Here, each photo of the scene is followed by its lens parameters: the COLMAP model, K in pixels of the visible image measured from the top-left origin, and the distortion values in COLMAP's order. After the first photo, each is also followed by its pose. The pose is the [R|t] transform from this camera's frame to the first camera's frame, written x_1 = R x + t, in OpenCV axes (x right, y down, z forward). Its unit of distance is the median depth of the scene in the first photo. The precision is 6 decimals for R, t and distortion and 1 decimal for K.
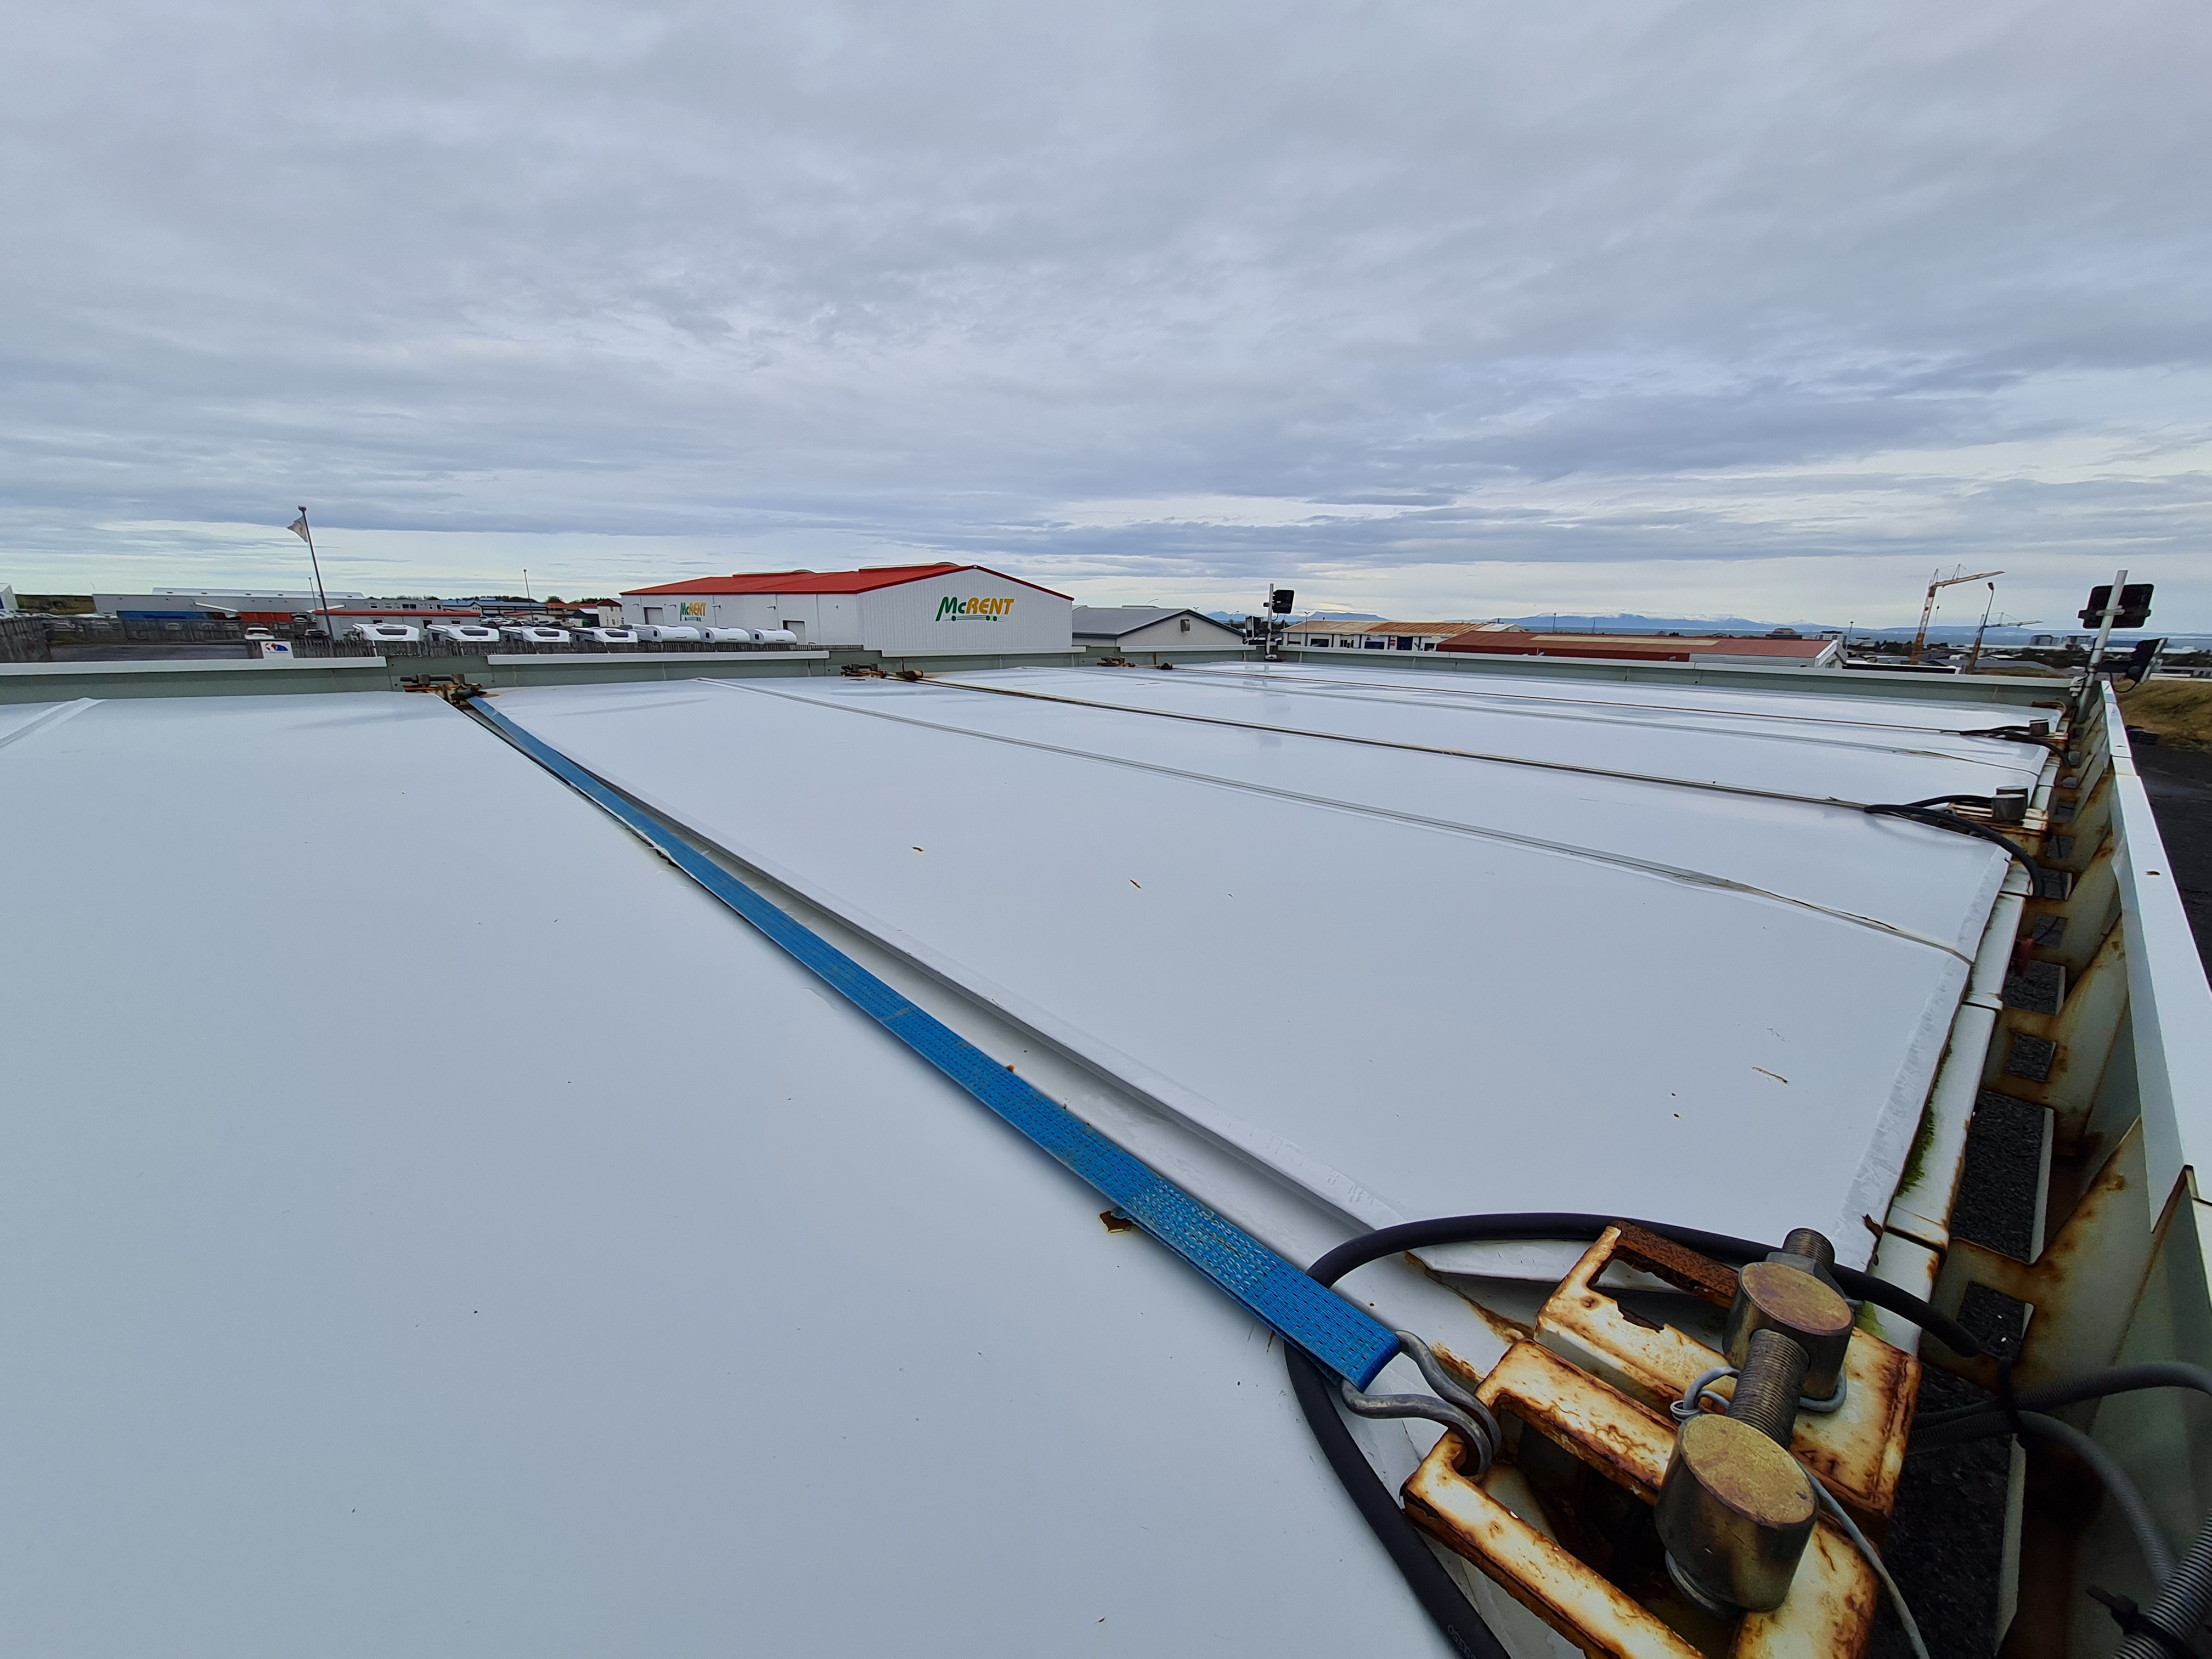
lens RADIAL K [[879.1, 0, 1099.0], [0, 879.1, 830.3], [0, 0, 1]] dist [-0.004197, 0.003137]
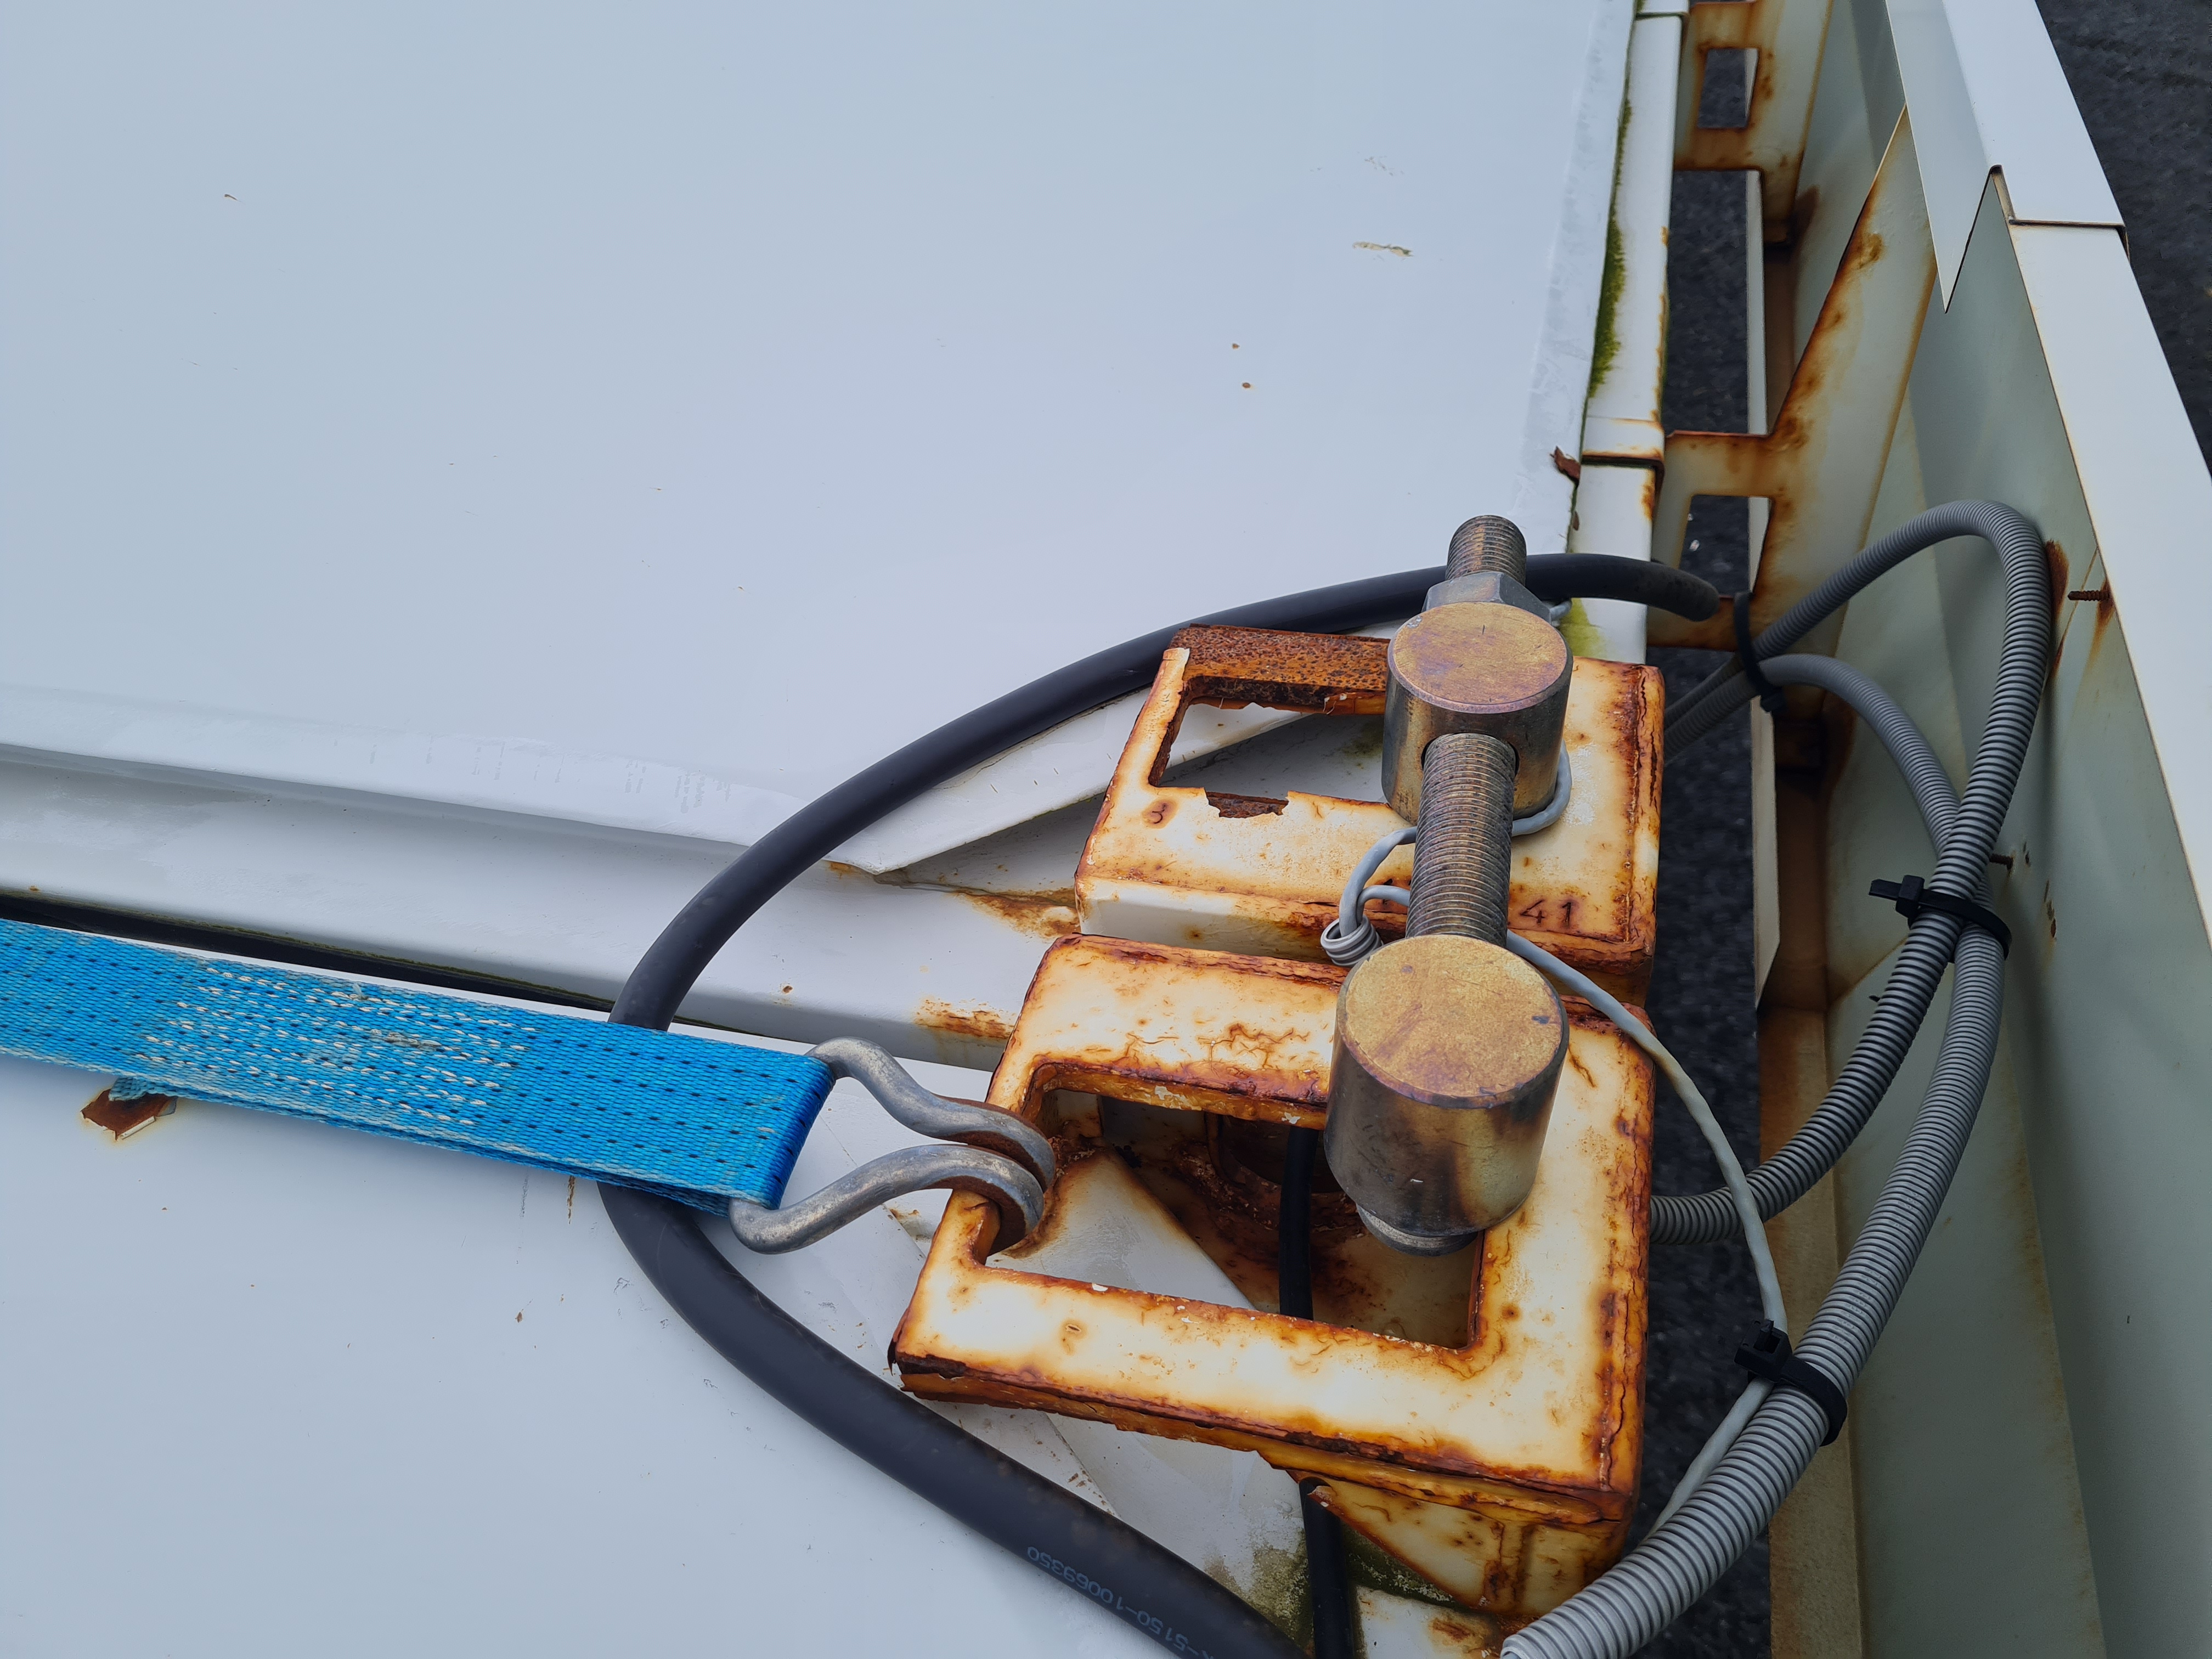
lens RADIAL K [[1668.2, 0, 1104.9], [0, 1668.2, 825.8], [0, 0, 1]] dist [0.021775, -0.003260]
pose [[0.837574, -0.414940, 0.355380, 0.216695], [0.222010, 0.852872, 0.472568, 0.105547], [-0.499181, -0.316913, 0.806464, 0.284617]]
